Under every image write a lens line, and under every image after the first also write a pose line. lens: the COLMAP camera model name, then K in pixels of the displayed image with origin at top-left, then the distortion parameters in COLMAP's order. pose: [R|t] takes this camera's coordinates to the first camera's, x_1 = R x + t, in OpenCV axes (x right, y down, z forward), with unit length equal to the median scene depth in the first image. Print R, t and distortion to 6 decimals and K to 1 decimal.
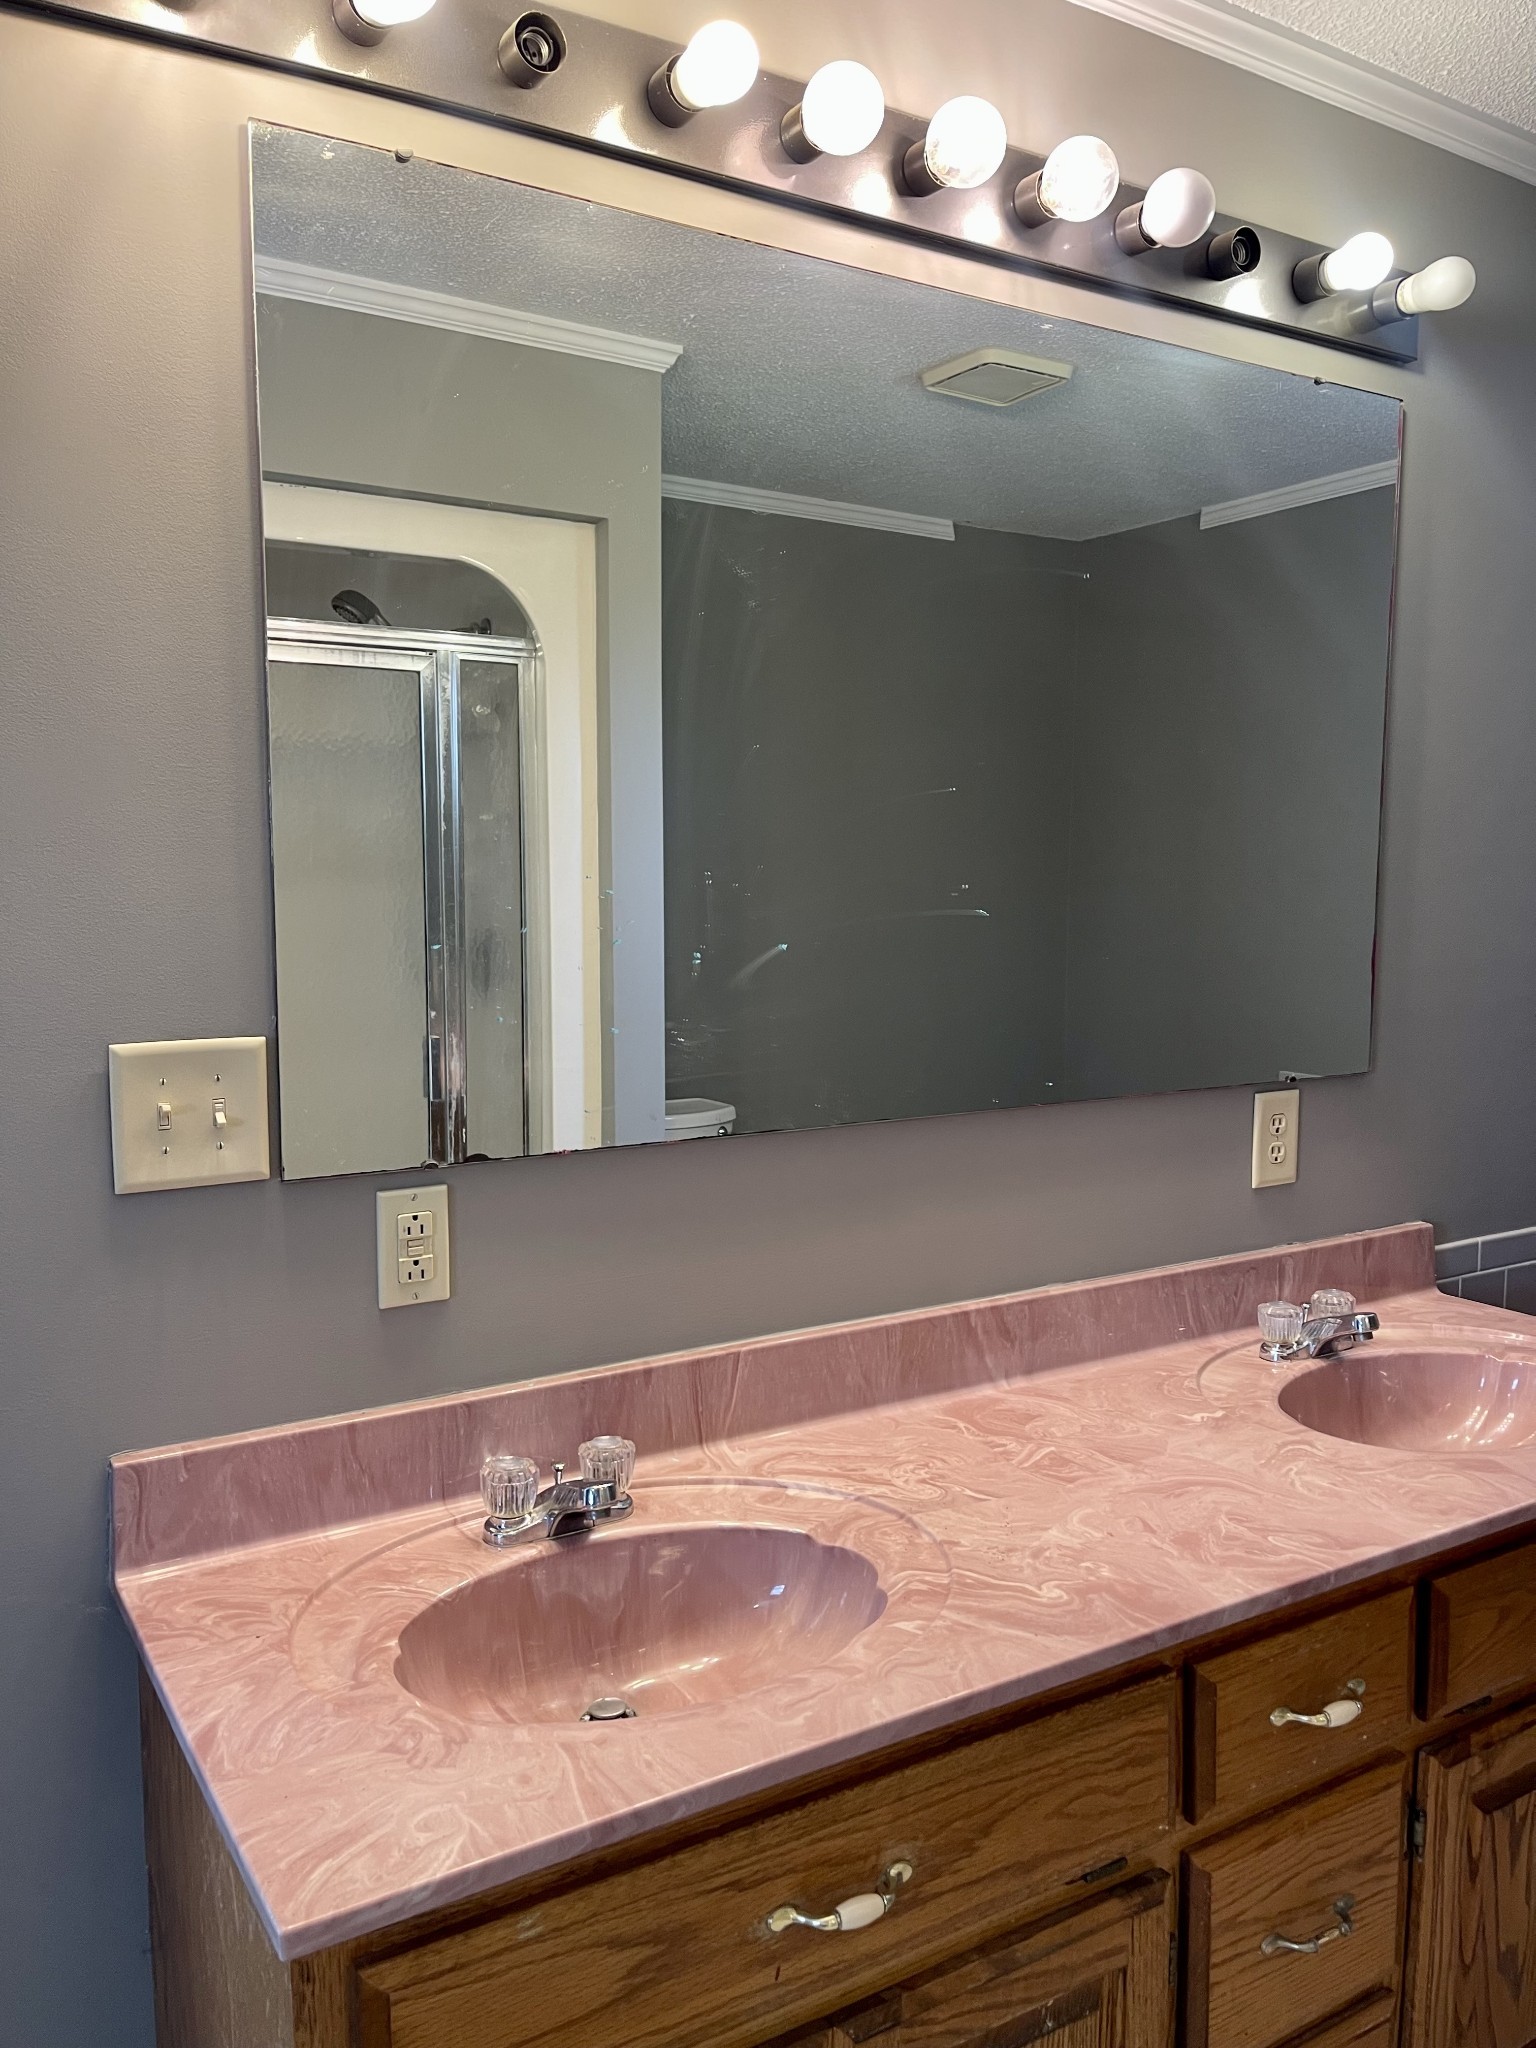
lens RADIAL K [[1554.4, 0, 751.0], [0, 1554.4, 1040.2], [0, 0, 1]] dist [0.061839, -0.093074]
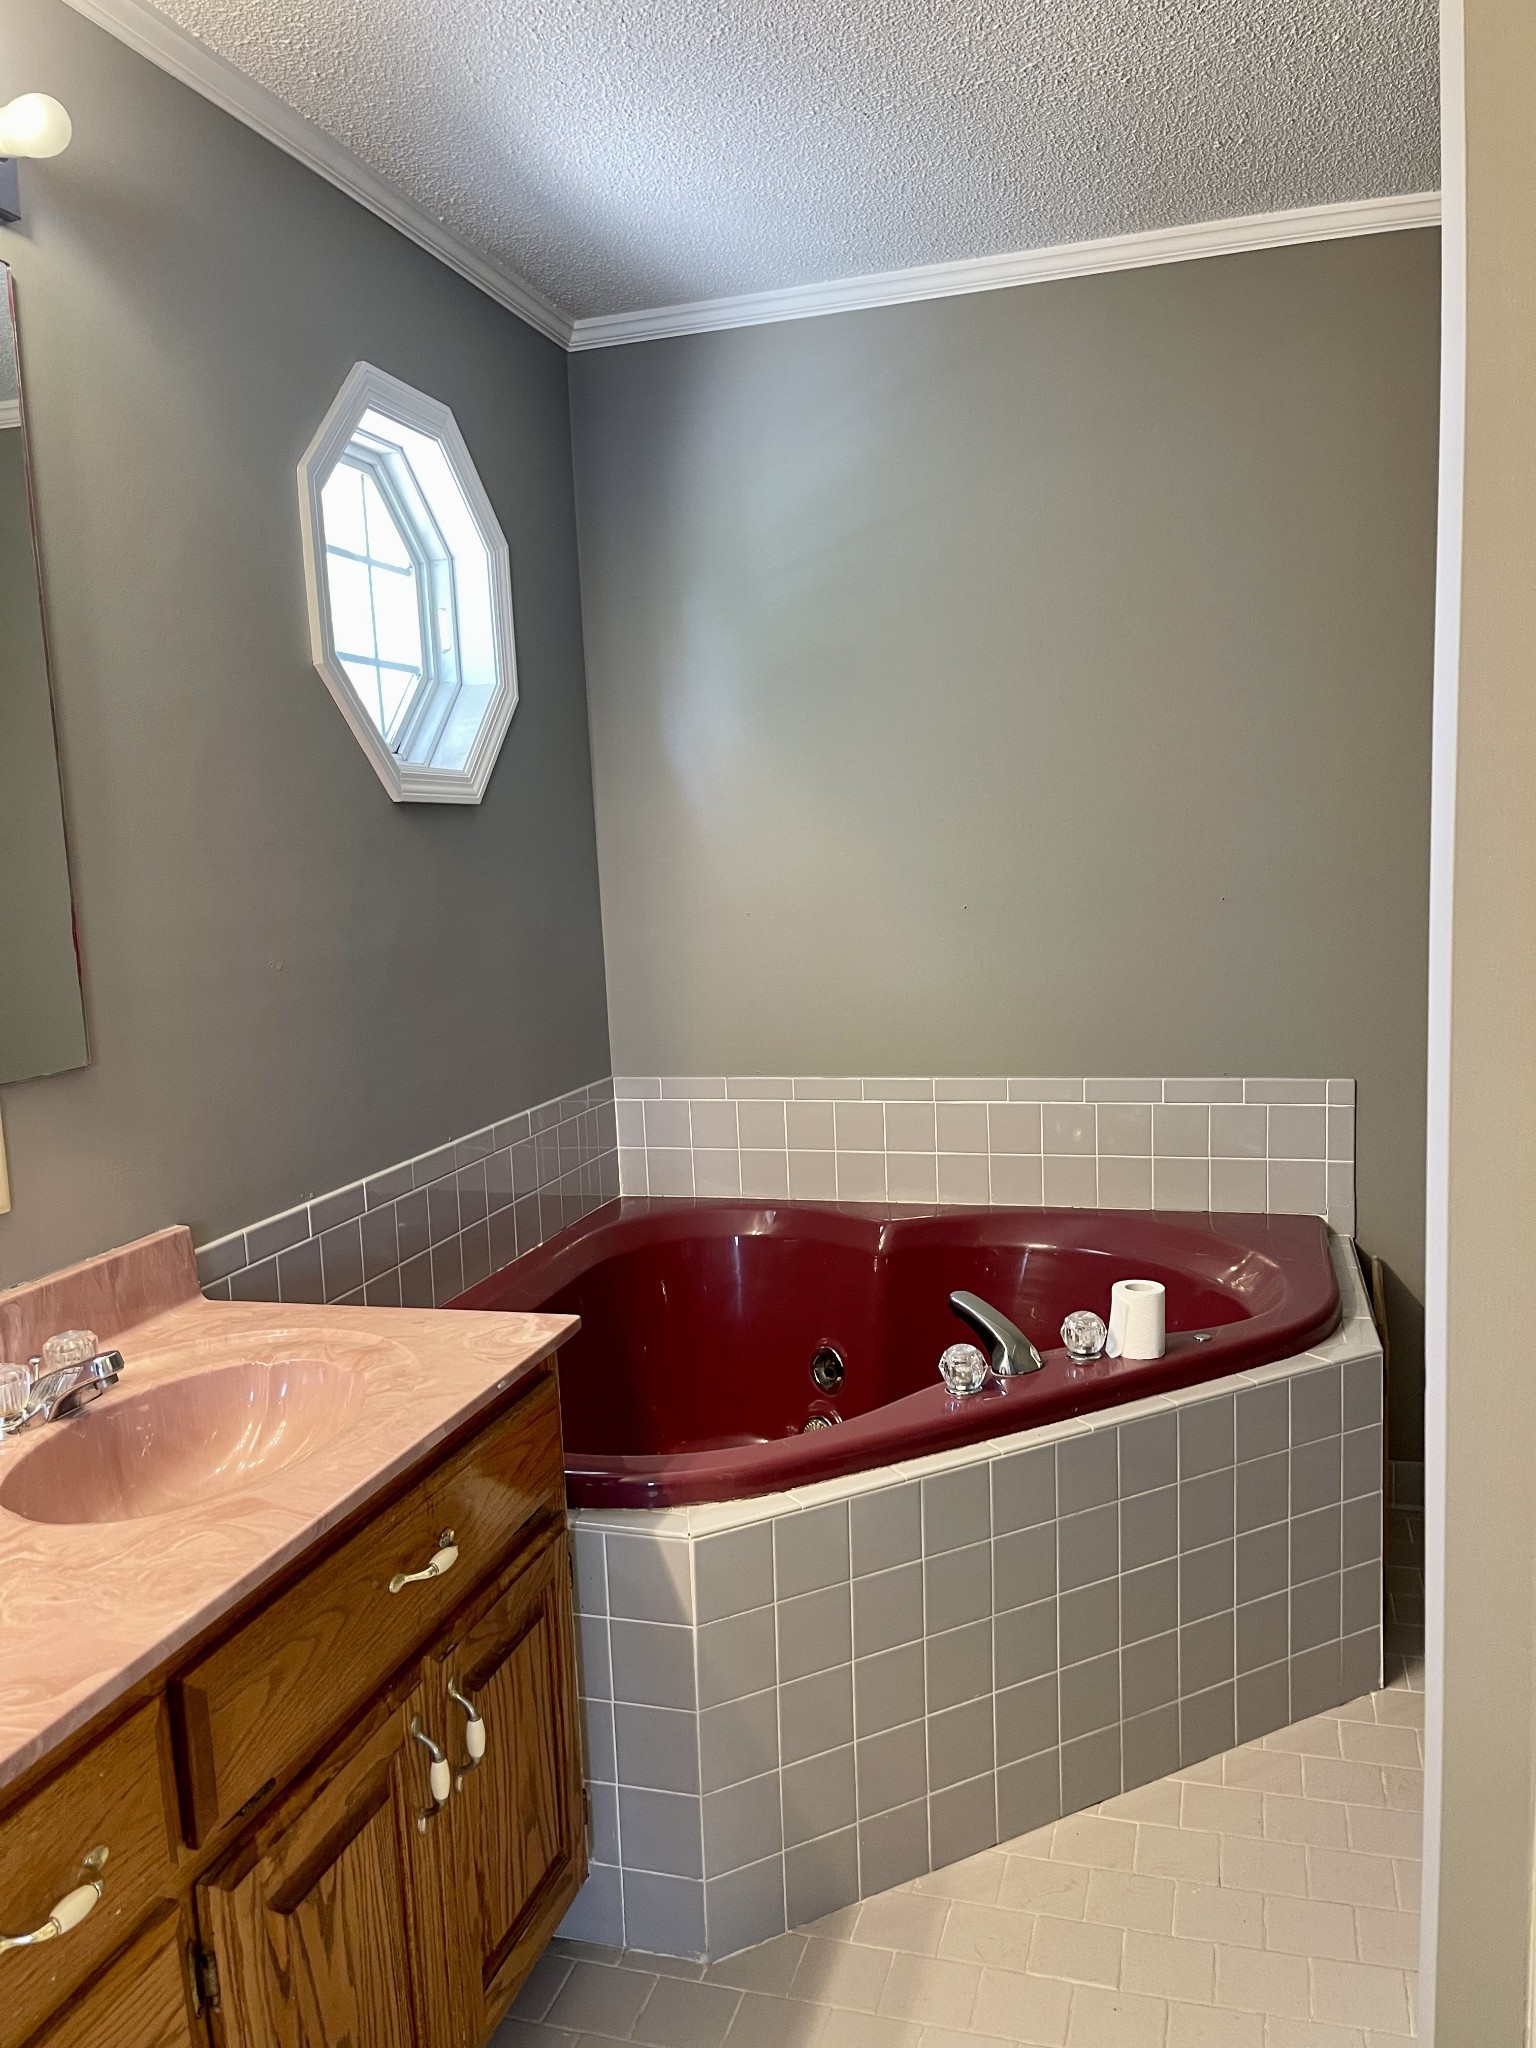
lens RADIAL K [[1554.4, 0, 771.8], [0, 1554.4, 1031.4], [0, 0, 1]] dist [0.061839, -0.093074]
pose [[0.740154, -0.115980, 0.662360, 0.122944], [0.112695, 0.992477, 0.047854, 0.003200], [-0.662927, 0.039225, 0.747655, 0.132889]]
